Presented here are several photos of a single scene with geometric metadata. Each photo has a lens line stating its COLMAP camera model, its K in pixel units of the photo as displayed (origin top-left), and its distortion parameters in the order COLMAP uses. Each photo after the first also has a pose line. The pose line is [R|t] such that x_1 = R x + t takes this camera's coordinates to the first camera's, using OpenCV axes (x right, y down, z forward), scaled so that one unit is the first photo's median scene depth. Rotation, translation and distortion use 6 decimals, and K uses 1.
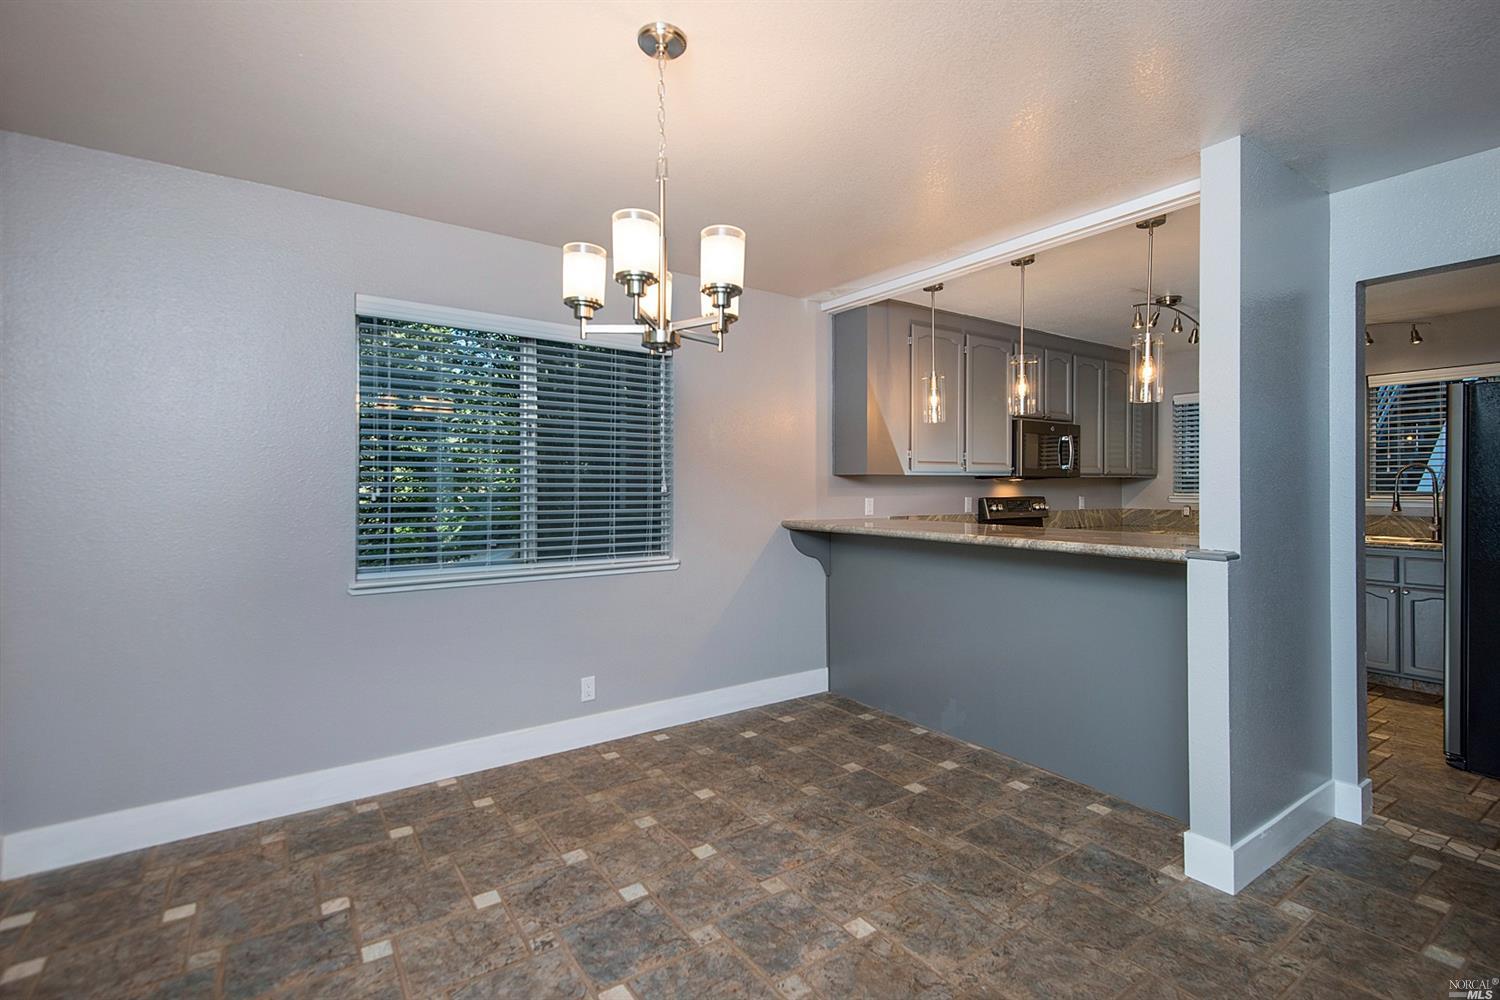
lens RADIAL K [[690.8, 0, 744.7], [0, 690.8, 490.8], [0, 0, 1]] dist [-0.002357, -0.000854]
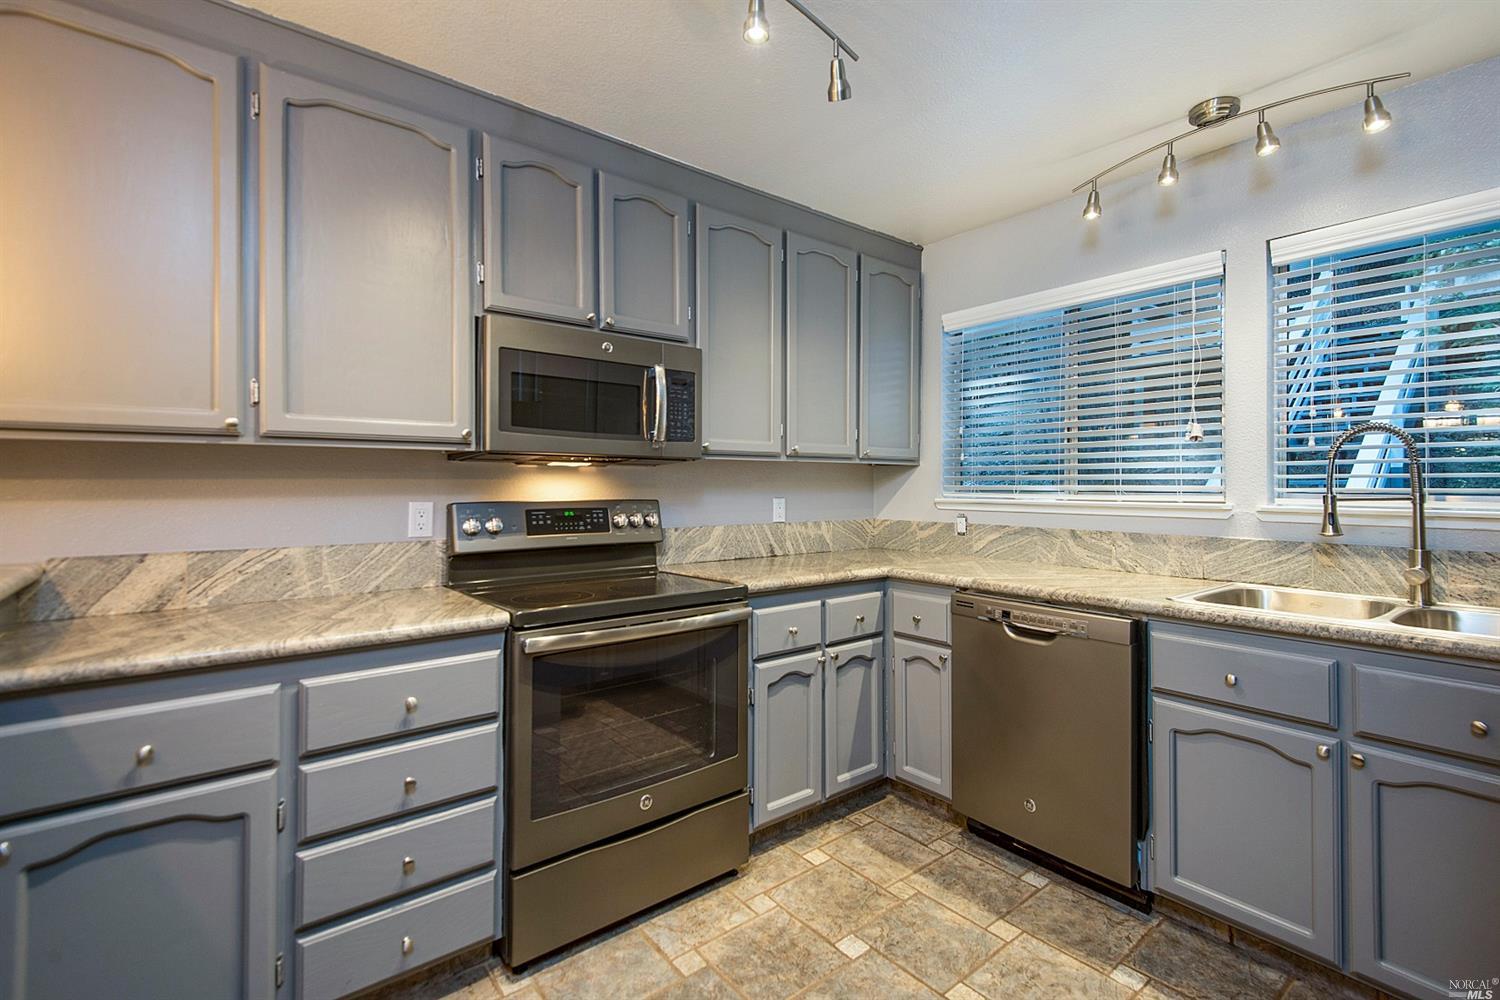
lens RADIAL K [[690.8, 0, 752.7], [0, 690.8, 488.1], [0, 0, 1]] dist [-0.002357, -0.000854]
pose [[0.996712, 0.002185, 0.081000, 0.521499], [-0.001946, 0.999994, -0.003025, 0.002299], [-0.081006, 0.002857, 0.996710, 0.567613]]
